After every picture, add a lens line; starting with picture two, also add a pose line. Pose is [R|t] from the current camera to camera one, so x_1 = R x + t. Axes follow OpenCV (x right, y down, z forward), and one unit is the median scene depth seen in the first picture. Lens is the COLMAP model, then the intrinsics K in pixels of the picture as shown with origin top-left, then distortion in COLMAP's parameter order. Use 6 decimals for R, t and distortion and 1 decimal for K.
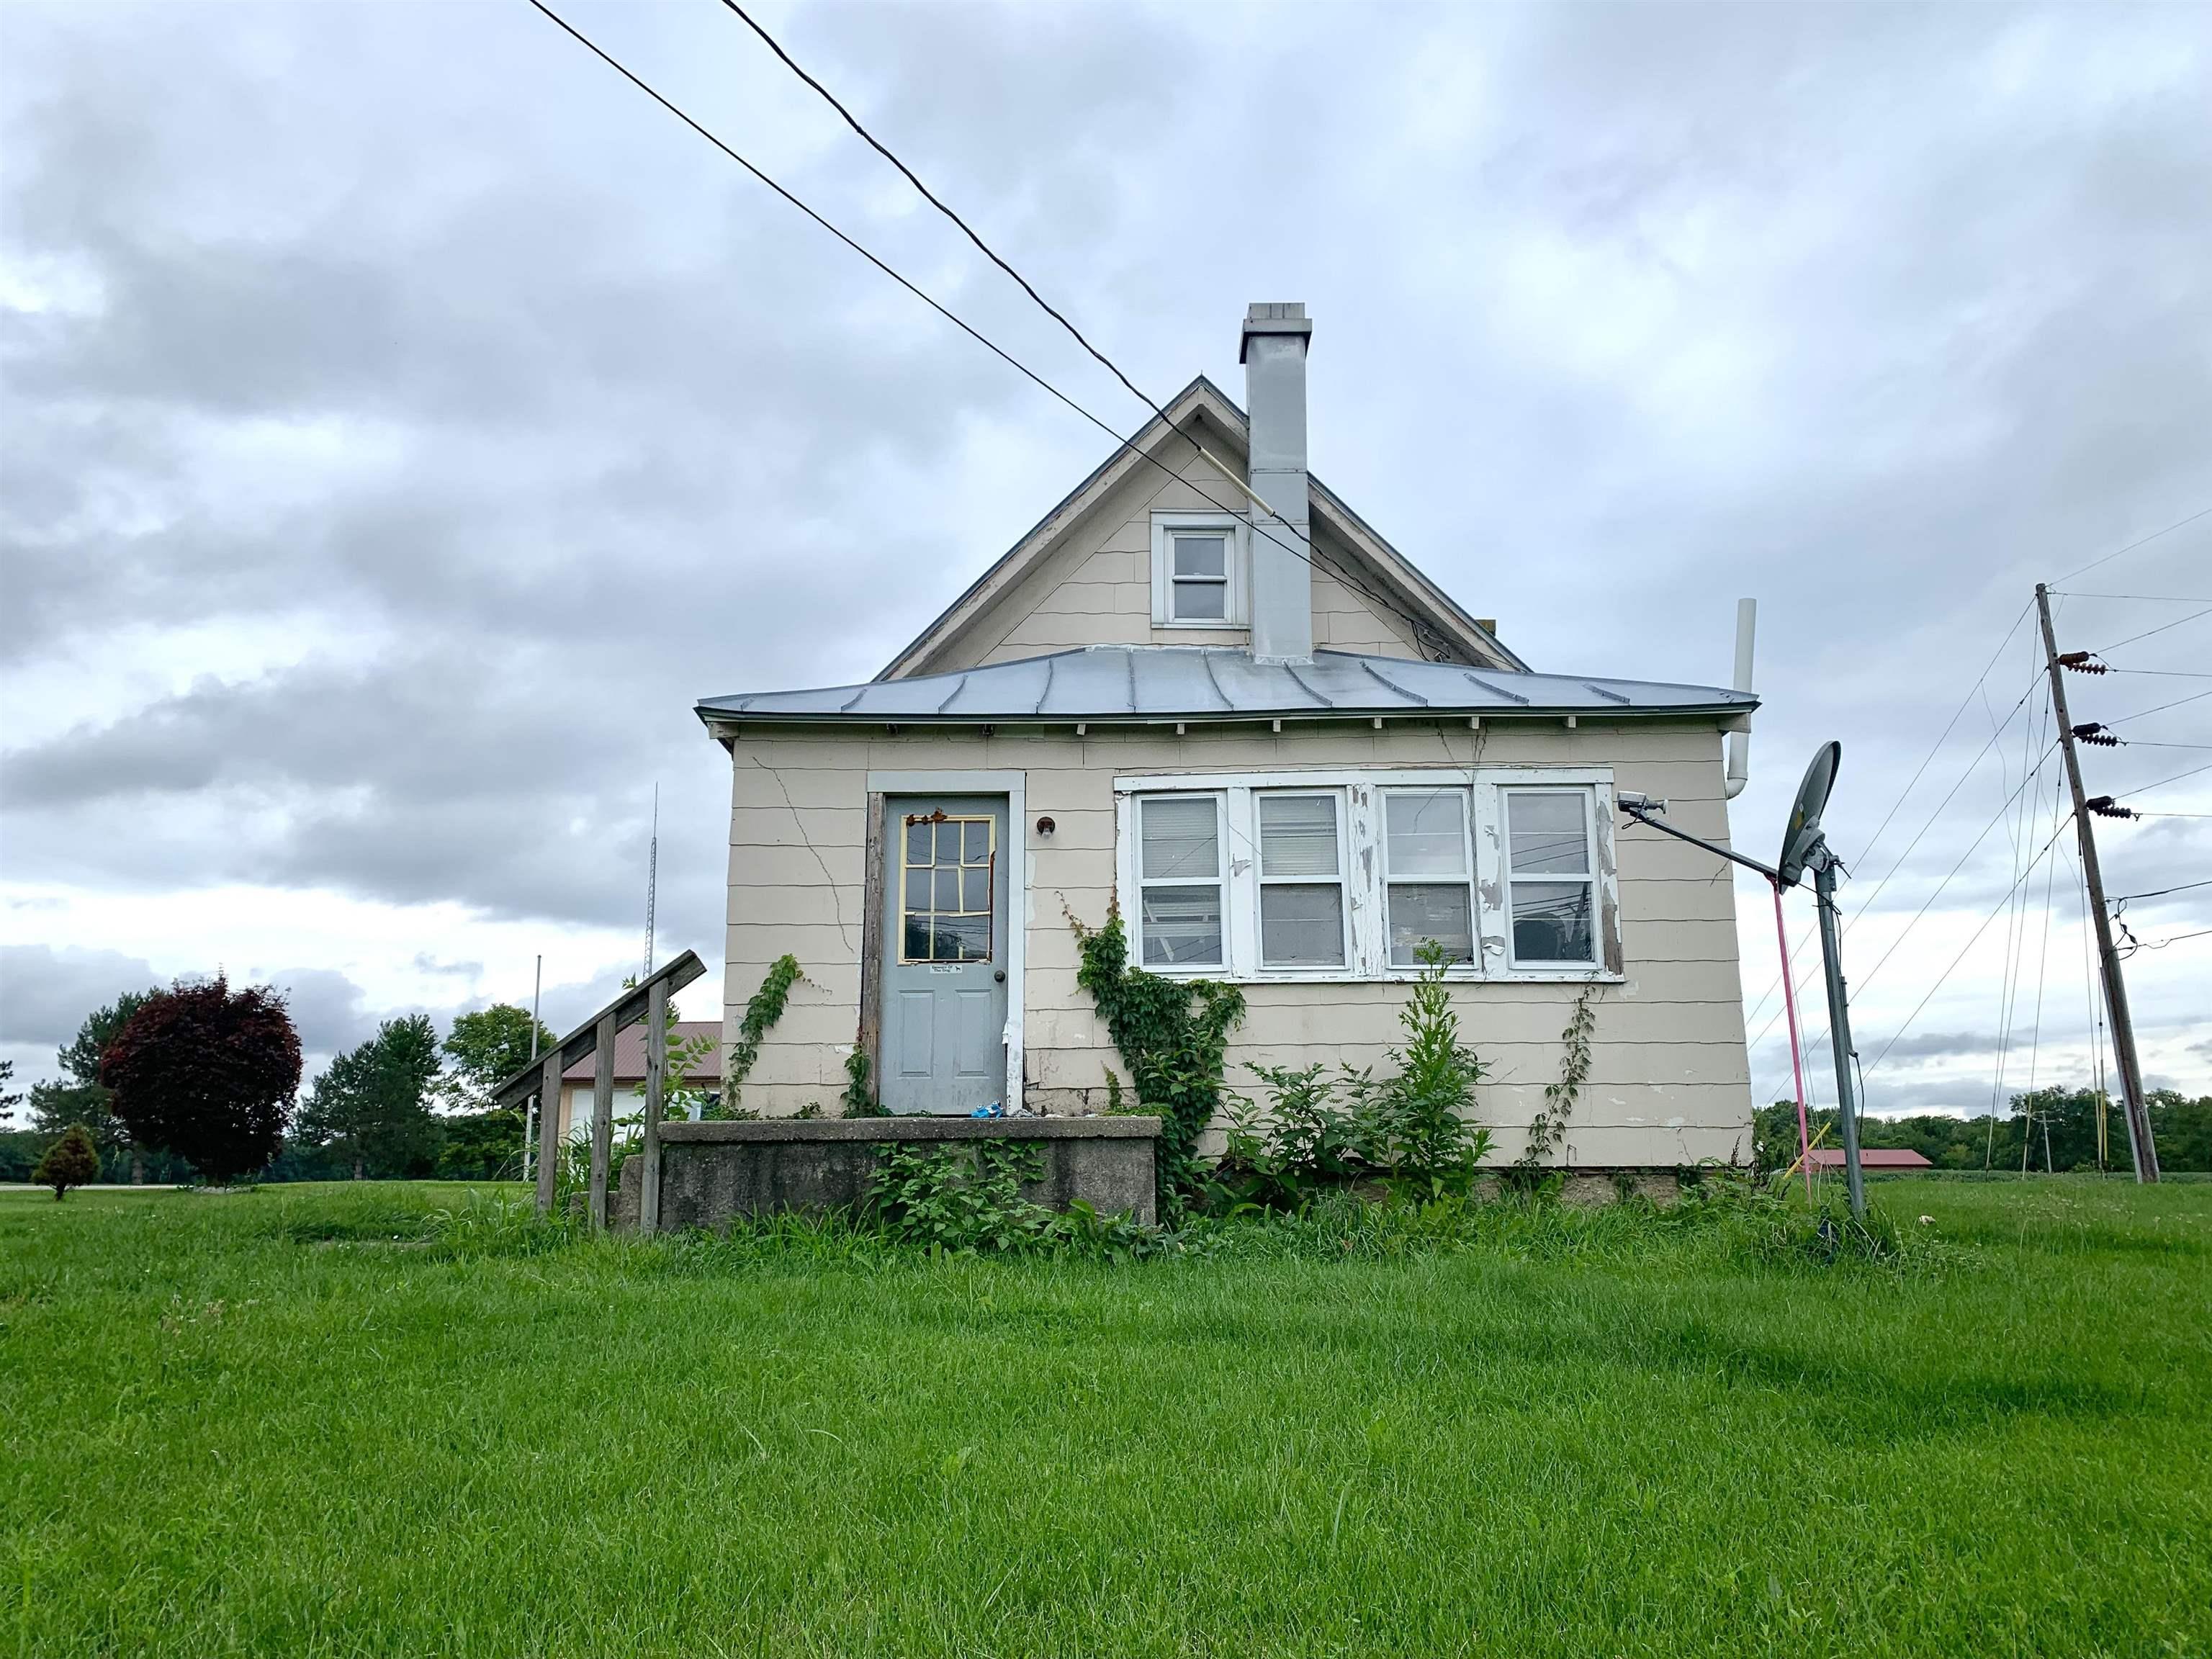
lens RADIAL K [[1705.5, 0, 1095.6], [0, 1705.5, 836.9], [0, 0, 1]] dist [0.039696, -0.046067]
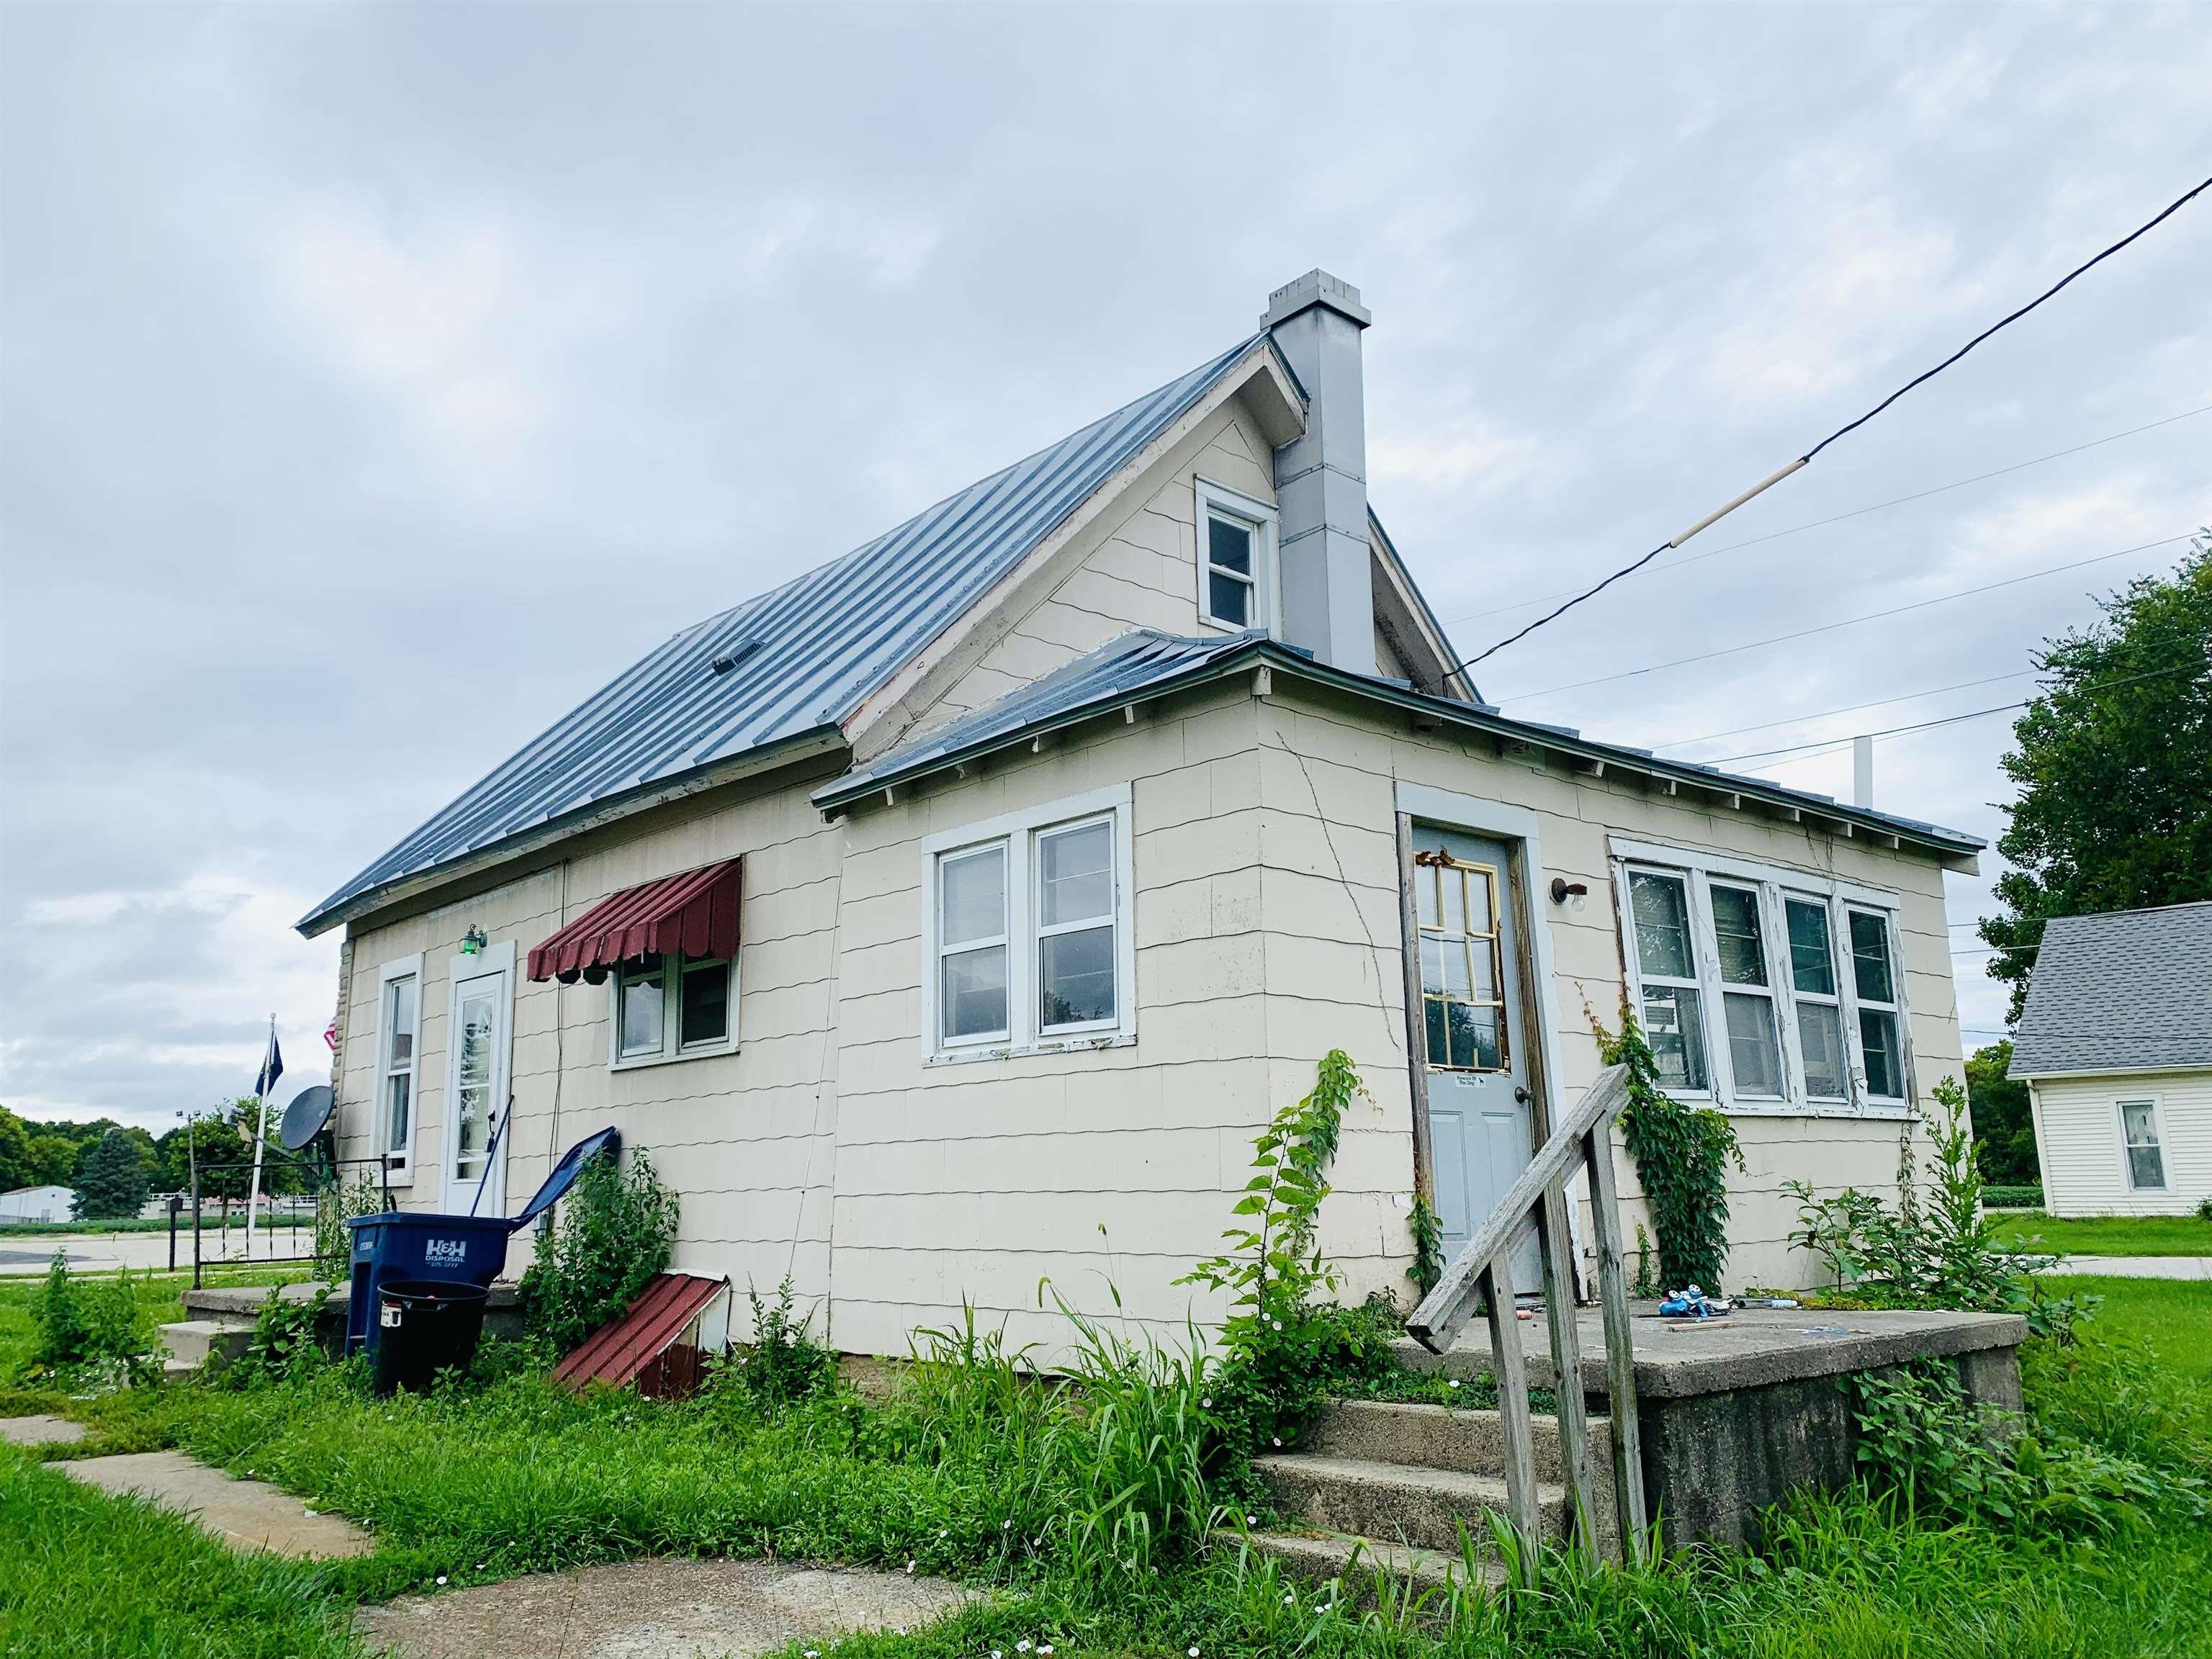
lens RADIAL K [[1705.5, 0, 1113.8], [0, 1705.5, 820.7], [0, 0, 1]] dist [0.039696, -0.046067]
pose [[0.743490, 0.135790, 0.654815, -0.673968], [-0.115717, 0.990520, -0.074019, 0.041451], [-0.658659, -0.020741, 0.752156, 0.582022]]
